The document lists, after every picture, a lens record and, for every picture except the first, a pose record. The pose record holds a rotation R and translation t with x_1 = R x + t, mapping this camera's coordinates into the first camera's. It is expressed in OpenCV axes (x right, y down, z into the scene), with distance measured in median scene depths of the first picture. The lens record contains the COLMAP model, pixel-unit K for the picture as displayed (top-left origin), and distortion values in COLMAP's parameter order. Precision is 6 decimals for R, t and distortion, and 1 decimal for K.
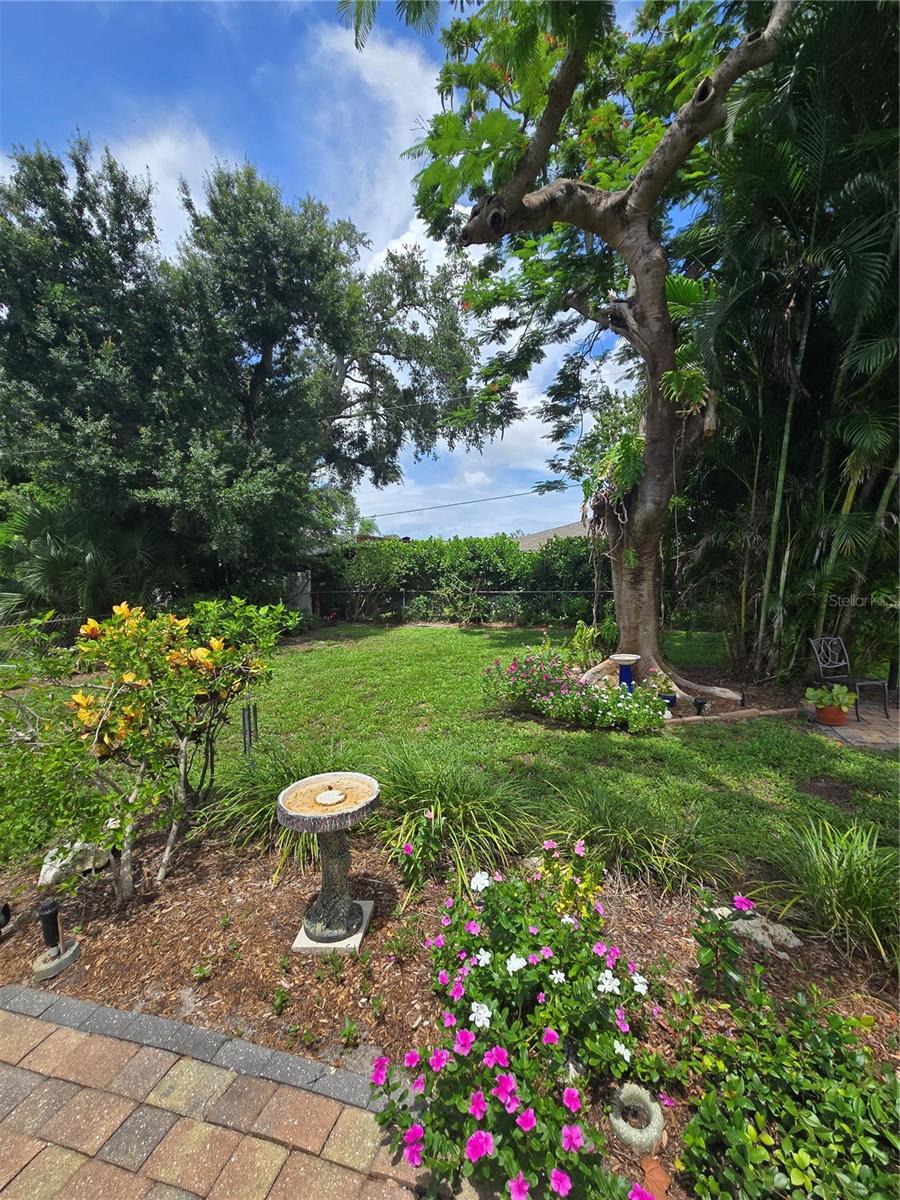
lens RADIAL K [[494.5, 0, 450.0], [0, 494.5, 600.0], [0, 0, 1]] dist [-0.000305, 0.000239]
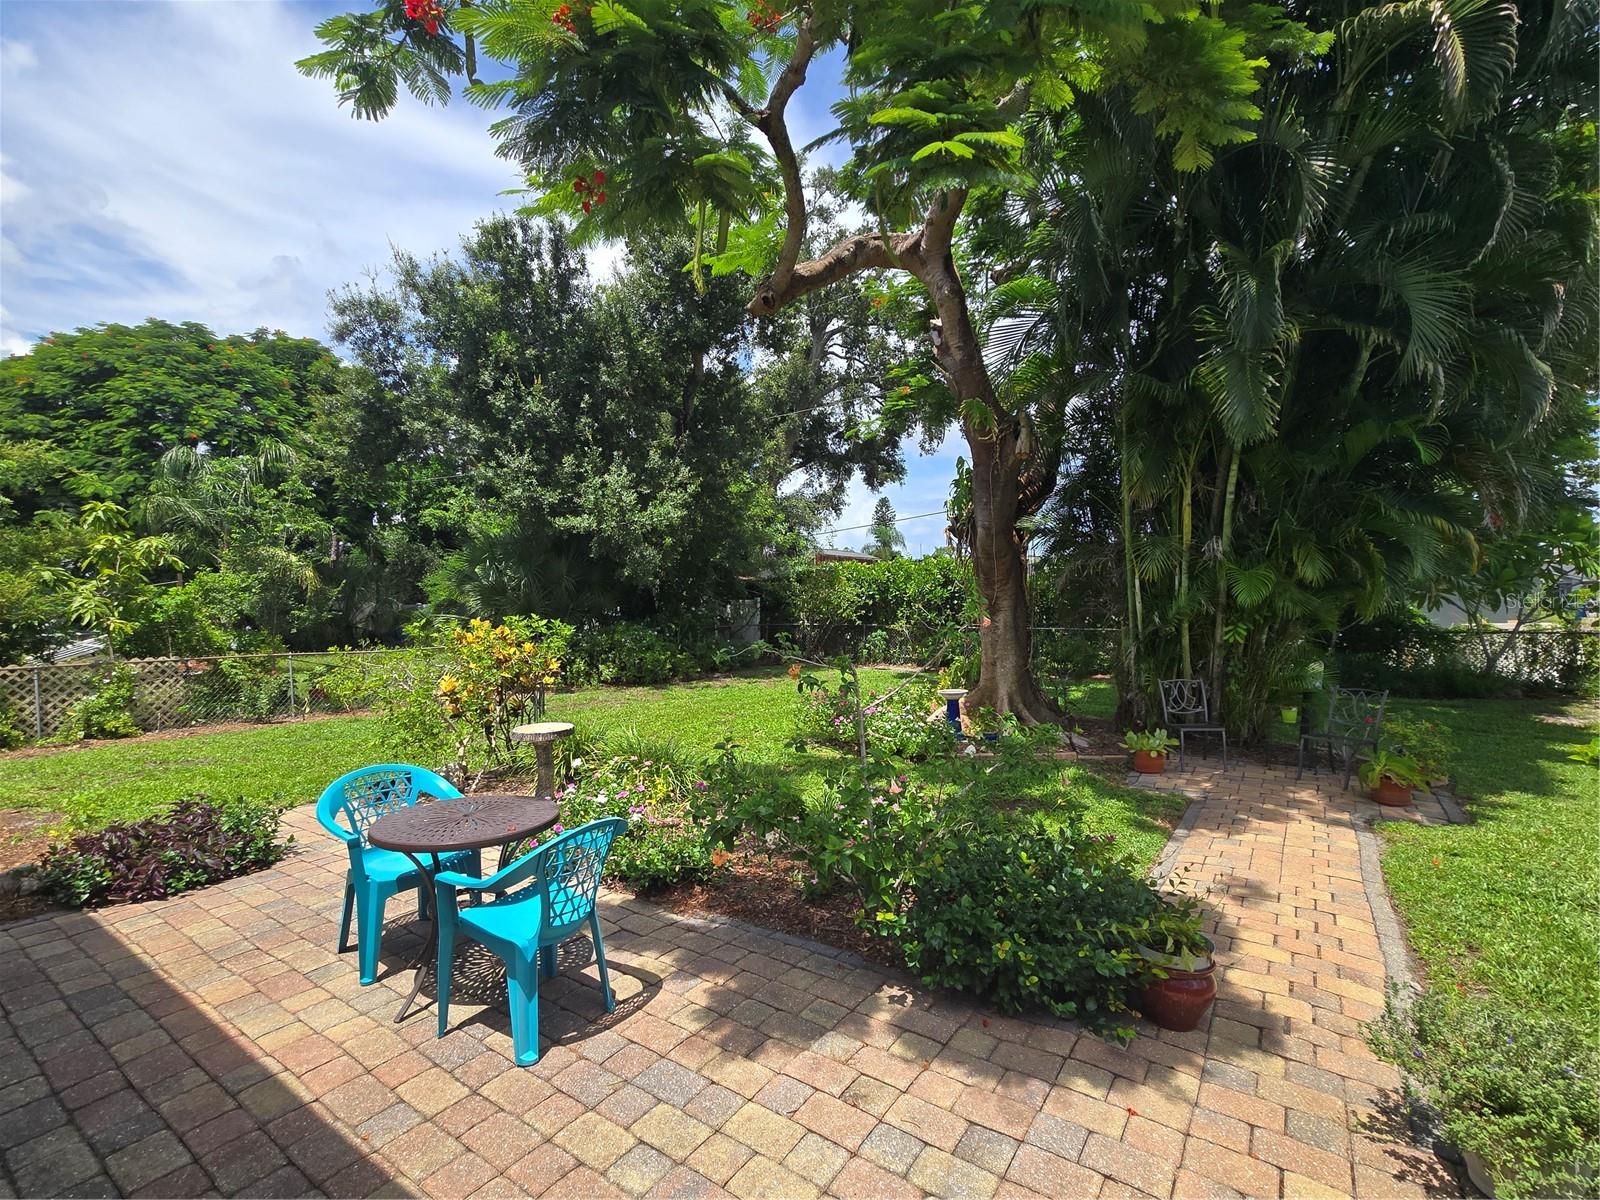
lens RADIAL K [[730.7, 0, 800.0], [0, 730.7, 600.0], [0, 0, 1]] dist [-0.002408, -0.000023]
pose [[0.946290, 0.007738, -0.323227, 0.312751], [-0.026625, 0.998183, -0.054052, 0.014631], [0.322222, 0.059754, 0.944776, -0.243216]]
